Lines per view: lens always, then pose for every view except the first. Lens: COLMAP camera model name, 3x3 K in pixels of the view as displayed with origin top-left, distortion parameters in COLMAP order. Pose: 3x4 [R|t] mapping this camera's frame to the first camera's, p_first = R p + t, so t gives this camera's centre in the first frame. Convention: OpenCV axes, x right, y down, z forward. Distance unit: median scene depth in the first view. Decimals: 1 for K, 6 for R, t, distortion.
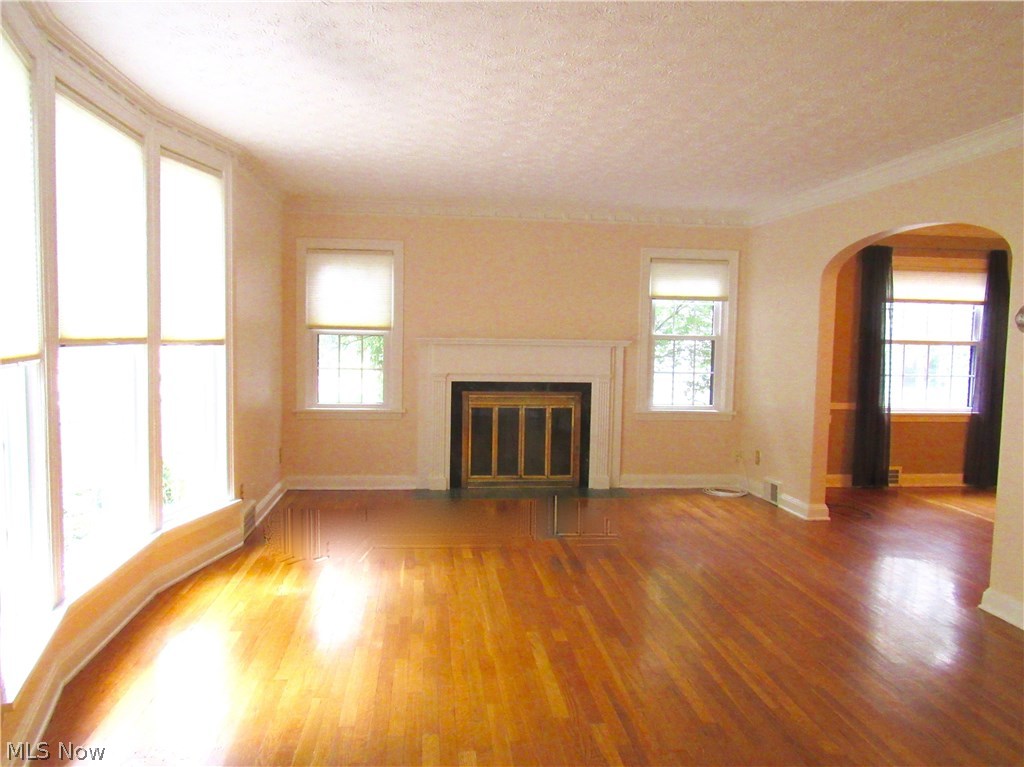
lens RADIAL K [[745.2, 0, 512.0], [0, 745.2, 383.5], [0, 0, 1]] dist [-0.026256, 0.000100]
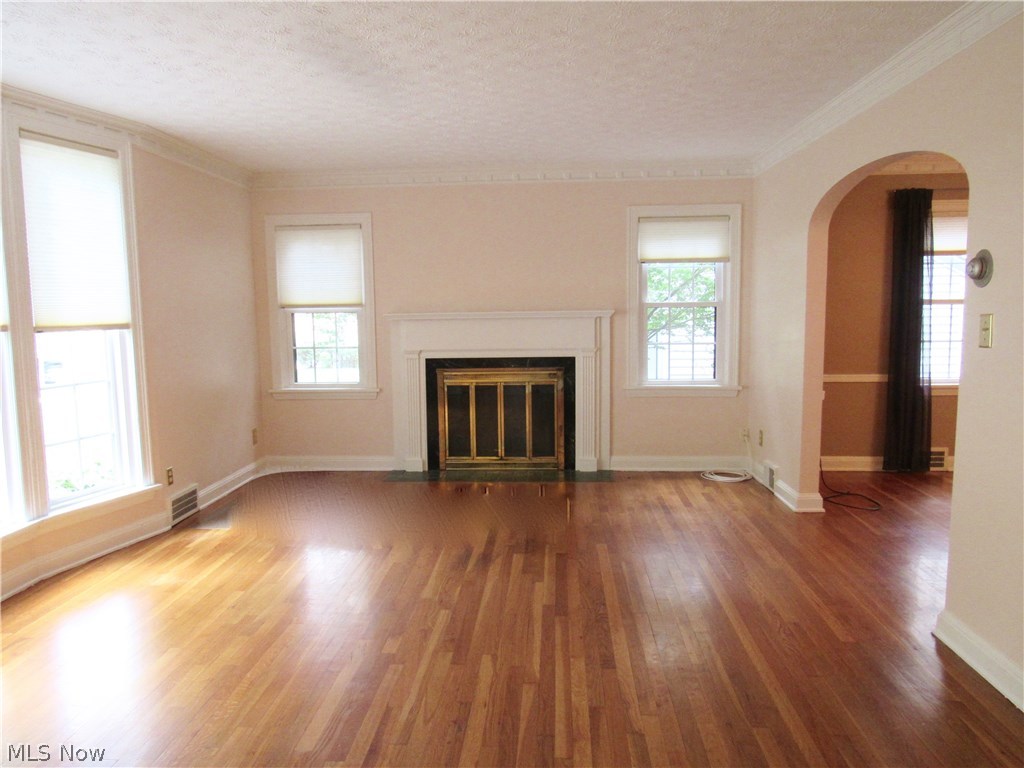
lens RADIAL K [[738.5, 0, 512.0], [0, 738.5, 384.0], [0, 0, 1]] dist [-0.025764, 0.000805]
pose [[0.984496, -0.013373, -0.174894, 0.191380], [0.020197, 0.999100, 0.037293, -0.003265], [0.174238, -0.040247, 0.983881, 0.086357]]
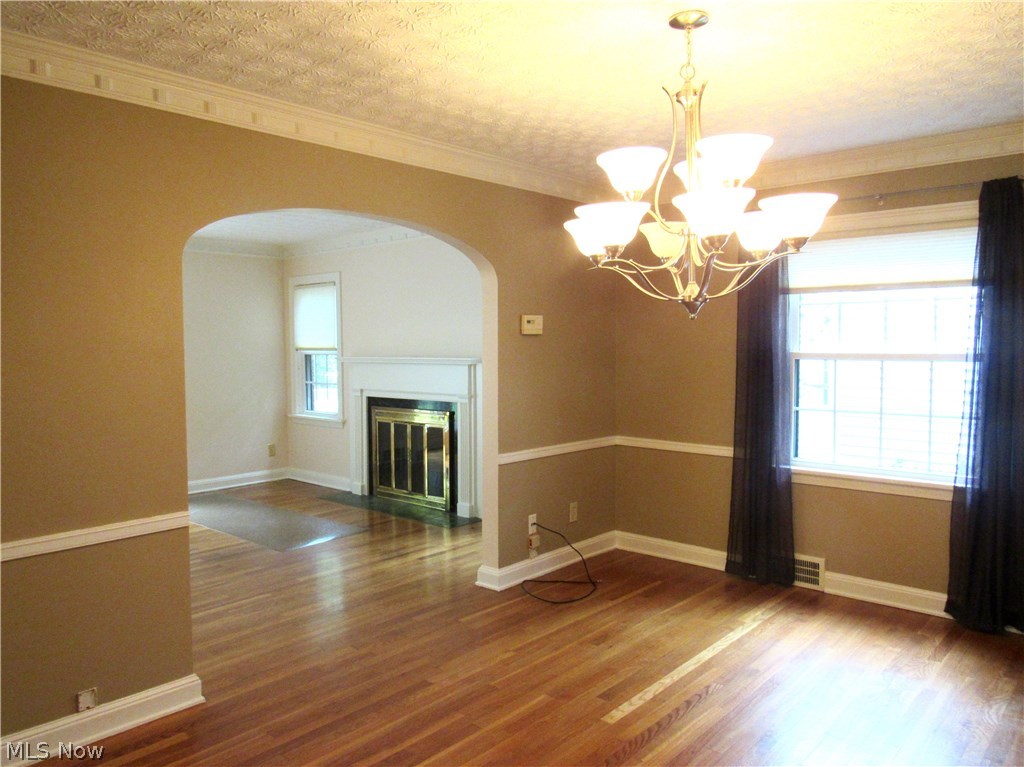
lens RADIAL K [[745.2, 0, 512.0], [0, 745.2, 383.5], [0, 0, 1]] dist [-0.026256, 0.000100]
pose [[0.675925, 0.018592, -0.736736, 0.857323], [-0.034150, 0.999398, -0.006111, -0.022023], [0.736179, 0.029290, 0.676153, 0.415748]]
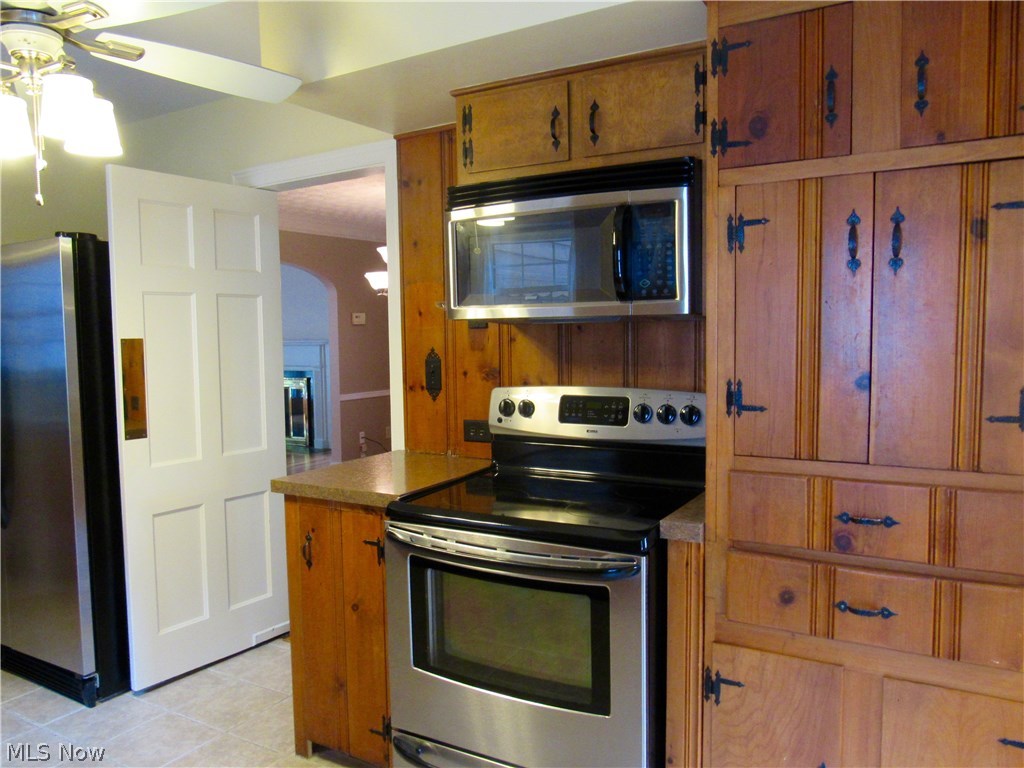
lens RADIAL K [[745.2, 0, 512.0], [0, 745.2, 384.0], [0, 0, 1]] dist [-0.026256, 0.000100]
pose [[0.808756, 0.013003, -0.588001, 1.238441], [-0.012554, 0.999909, 0.004845, 0.012235], [0.588011, 0.003463, 0.808846, 0.095503]]
